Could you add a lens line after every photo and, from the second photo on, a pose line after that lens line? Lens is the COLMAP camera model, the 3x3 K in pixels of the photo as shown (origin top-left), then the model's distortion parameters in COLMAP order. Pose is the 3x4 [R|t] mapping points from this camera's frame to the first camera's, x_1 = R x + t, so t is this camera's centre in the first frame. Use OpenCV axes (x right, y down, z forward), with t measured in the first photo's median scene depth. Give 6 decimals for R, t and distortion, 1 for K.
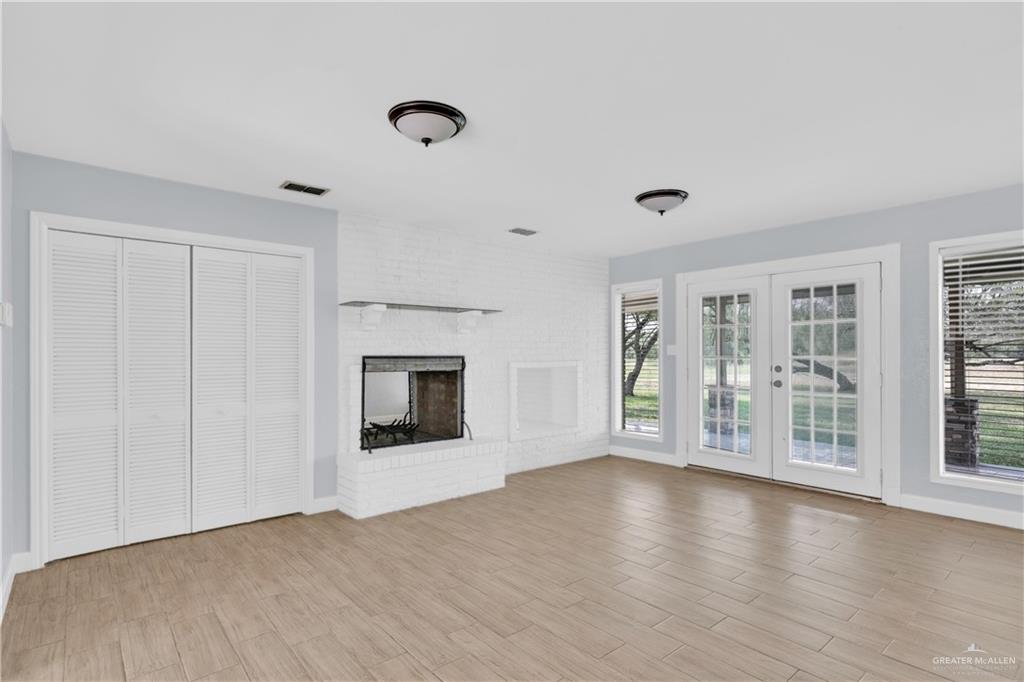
lens RADIAL K [[493.4, 0, 512.3], [0, 493.4, 349.0], [0, 0, 1]] dist [-0.013017, -0.000097]
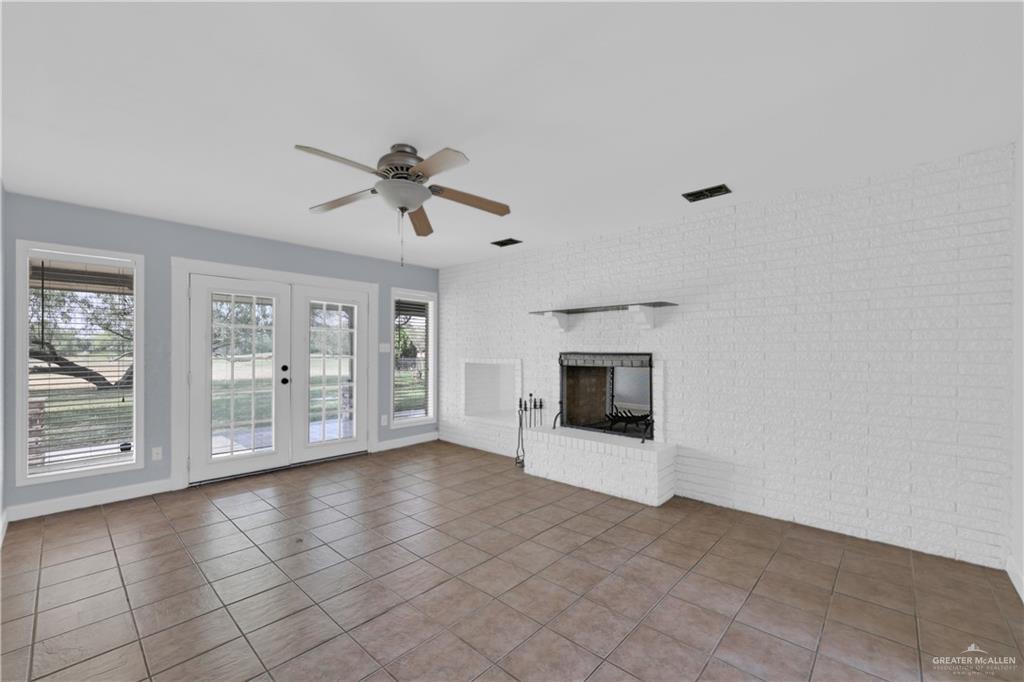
lens RADIAL K [[416.6, 0, 516.4], [0, 416.6, 350.0], [0, 0, 1]] dist [0.003736, 0.000003]
pose [[-0.114851, 0.013821, 0.993287, -1.007834], [-0.009087, 0.999847, -0.014963, 0.020703], [-0.993341, -0.010745, -0.114708, 1.200844]]
